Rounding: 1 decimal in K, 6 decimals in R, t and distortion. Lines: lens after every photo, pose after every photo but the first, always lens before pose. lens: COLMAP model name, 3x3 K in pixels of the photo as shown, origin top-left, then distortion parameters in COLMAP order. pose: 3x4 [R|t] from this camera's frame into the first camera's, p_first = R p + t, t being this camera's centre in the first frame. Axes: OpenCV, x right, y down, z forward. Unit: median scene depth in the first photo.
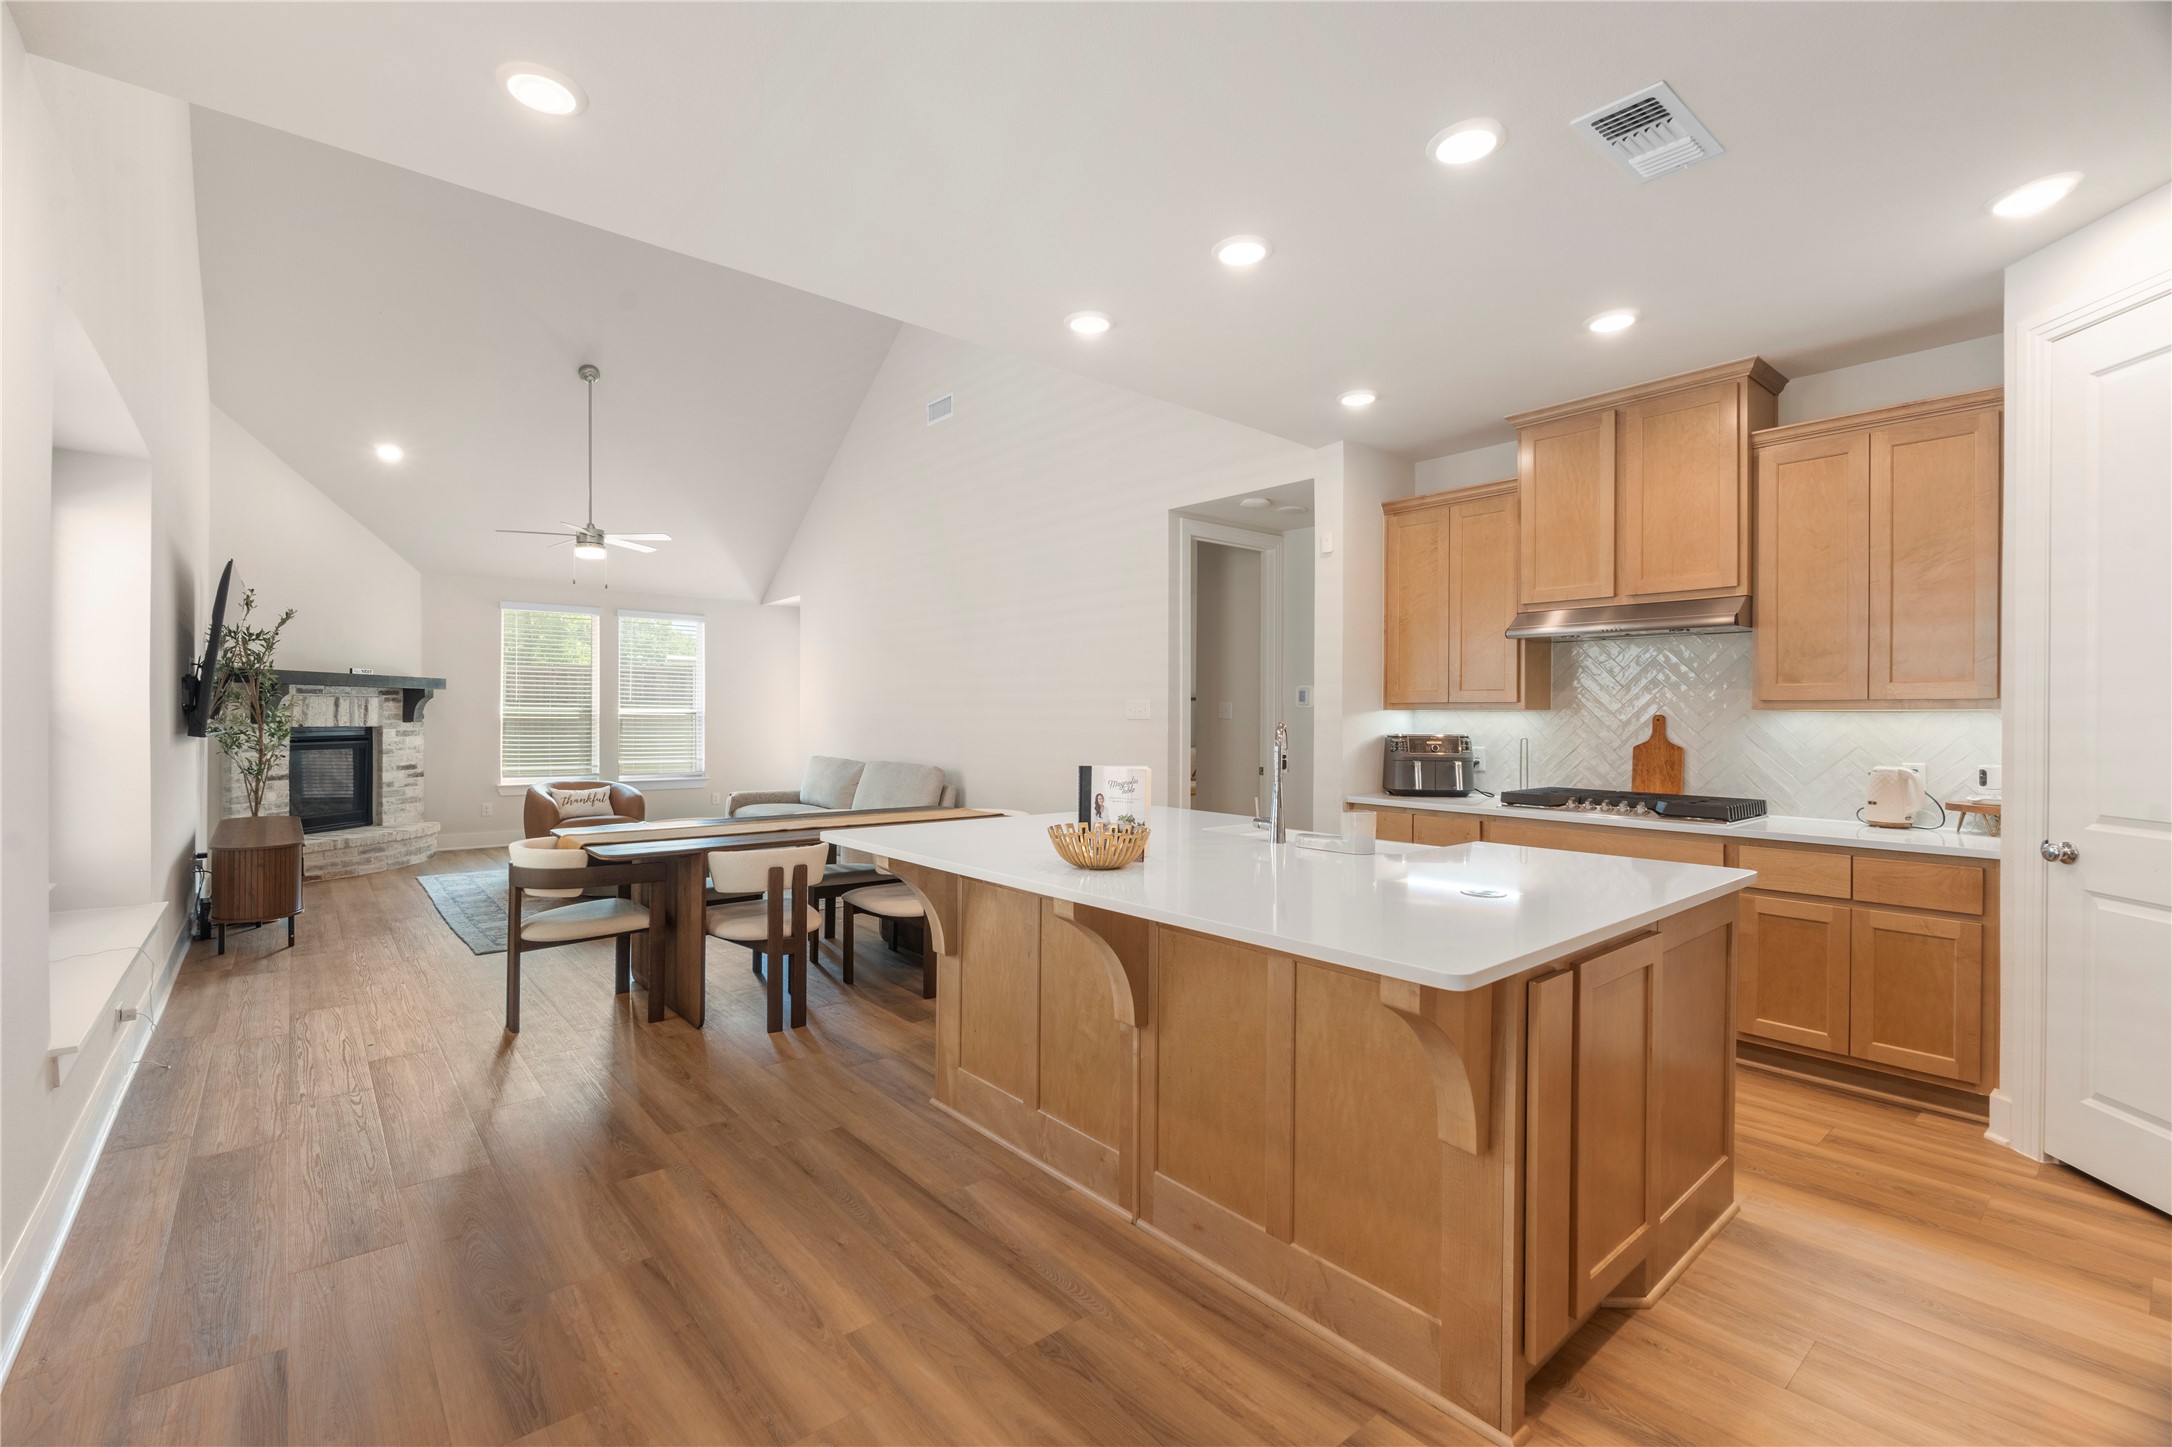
lens RADIAL K [[932.5, 0, 1084.4], [0, 932.5, 713.8], [0, 0, 1]] dist [-0.000572, -0.000045]
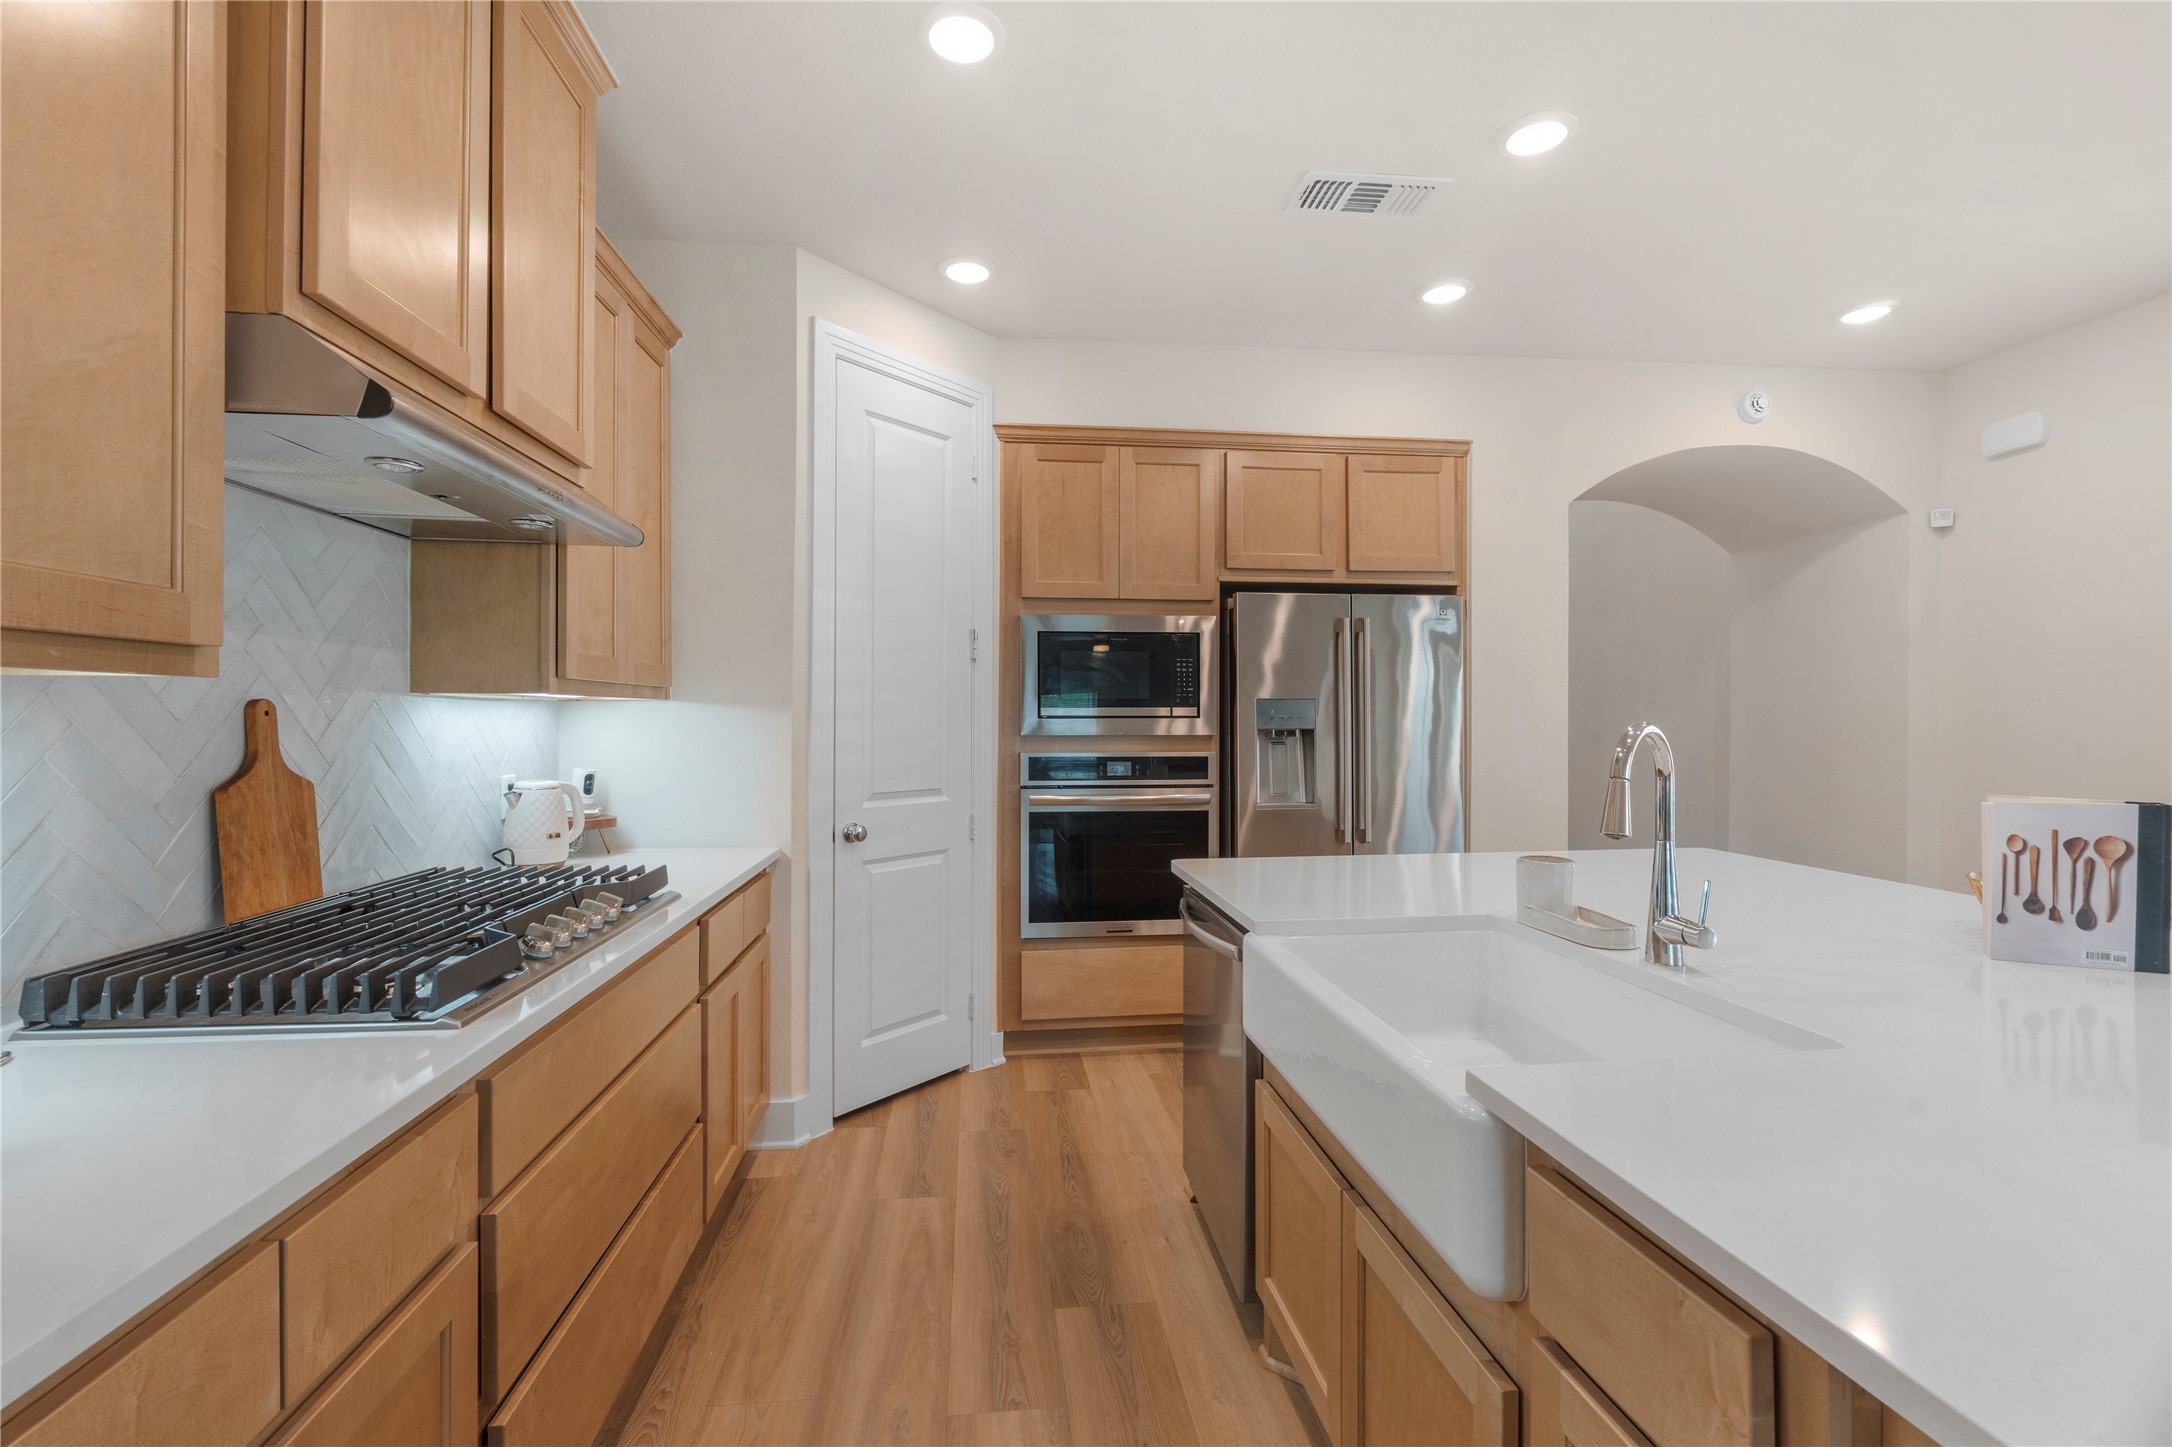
lens RADIAL K [[959.1, 0, 1078.9], [0, 959.1, 720.8], [0, 0, 1]] dist [-0.000641, -0.000007]
pose [[-0.836217, -0.009726, 0.548313, 0.074094], [-0.007210, 0.999951, 0.006741, 0.002666], [-0.548352, 0.001683, -0.836246, 0.650878]]
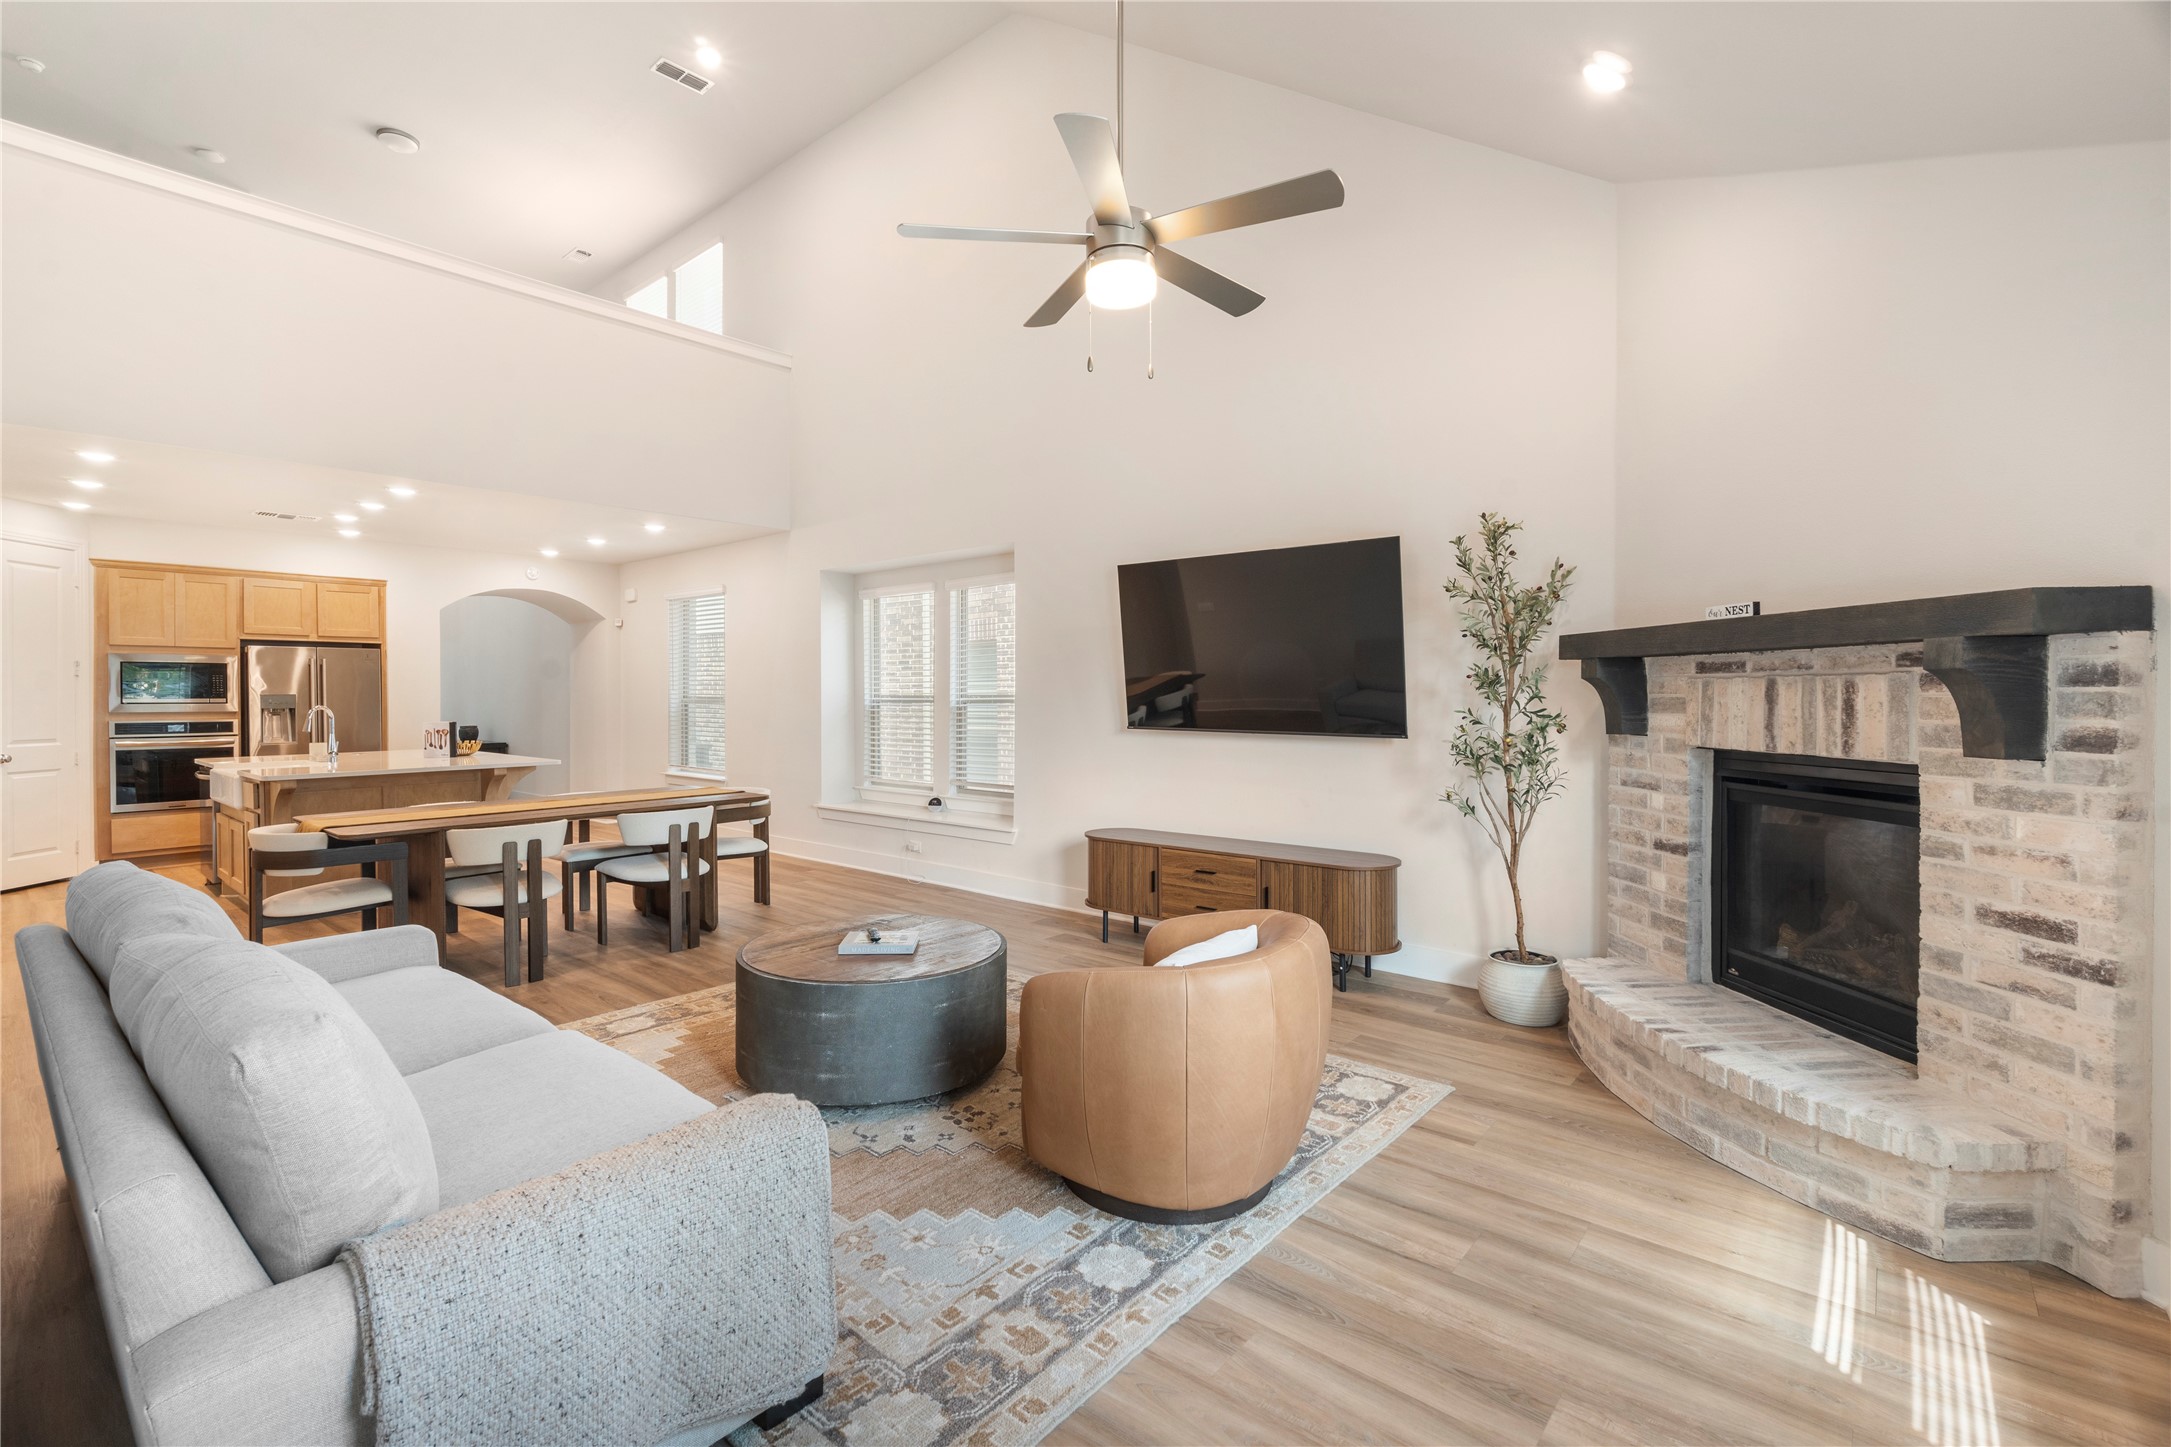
lens RADIAL K [[965.0, 0, 1077.7], [0, 965.0, 699.5], [0, 0, 1]] dist [-0.003202, -0.000541]
pose [[-0.988749, -0.004025, -0.149532, -0.446584], [-0.004838, 0.999975, 0.005075, -0.009546], [0.149507, 0.005741, -0.988744, 1.353017]]
